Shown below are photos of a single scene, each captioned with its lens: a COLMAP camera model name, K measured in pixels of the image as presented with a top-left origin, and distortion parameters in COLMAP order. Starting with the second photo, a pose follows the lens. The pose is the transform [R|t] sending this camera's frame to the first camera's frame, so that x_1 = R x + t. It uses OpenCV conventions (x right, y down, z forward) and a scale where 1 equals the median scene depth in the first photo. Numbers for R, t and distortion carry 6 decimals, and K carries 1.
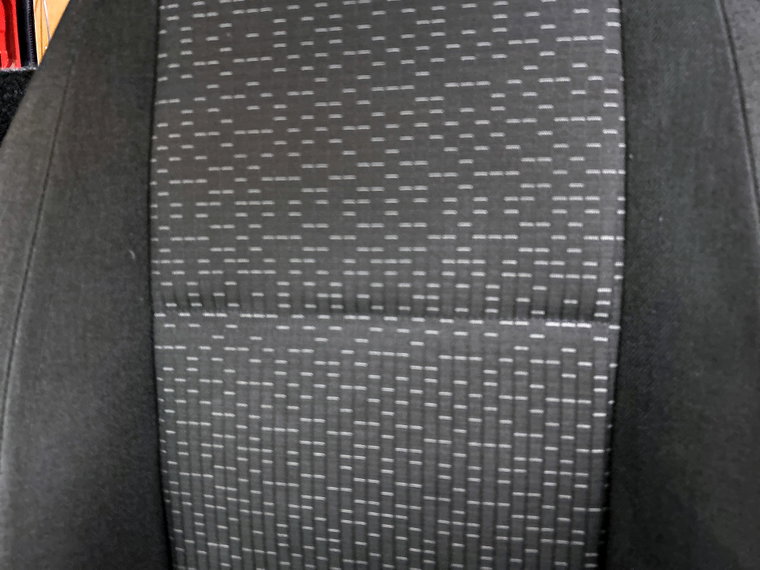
lens RADIAL K [[576.3, 0, 384.2], [0, 576.3, 284.7], [0, 0, 1]] dist [0.011948, -0.000760]
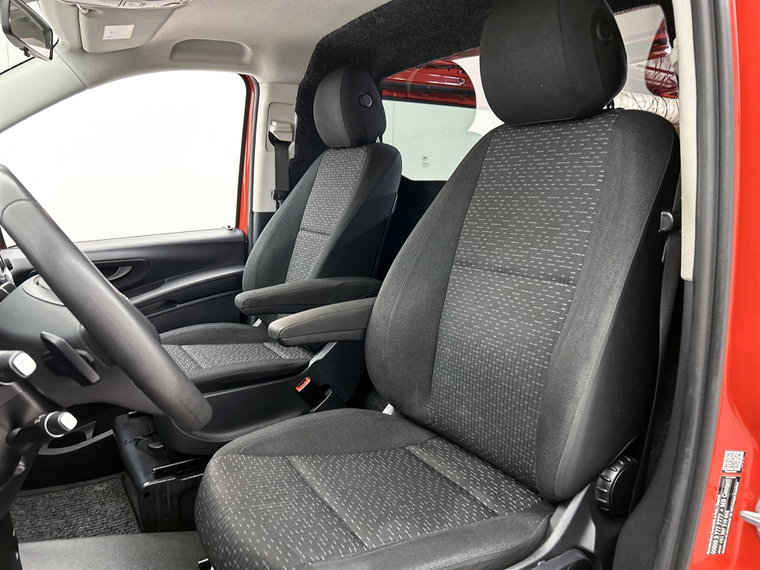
lens RADIAL K [[576.3, 0, 384.2], [0, 576.3, 284.7], [0, 0, 1]] dist [0.011948, -0.000760]
pose [[0.693988, 0.178427, -0.697528, 1.545694], [-0.299273, 0.952634, -0.054072, 0.440937], [0.654841, 0.246277, 0.714515, -1.396098]]
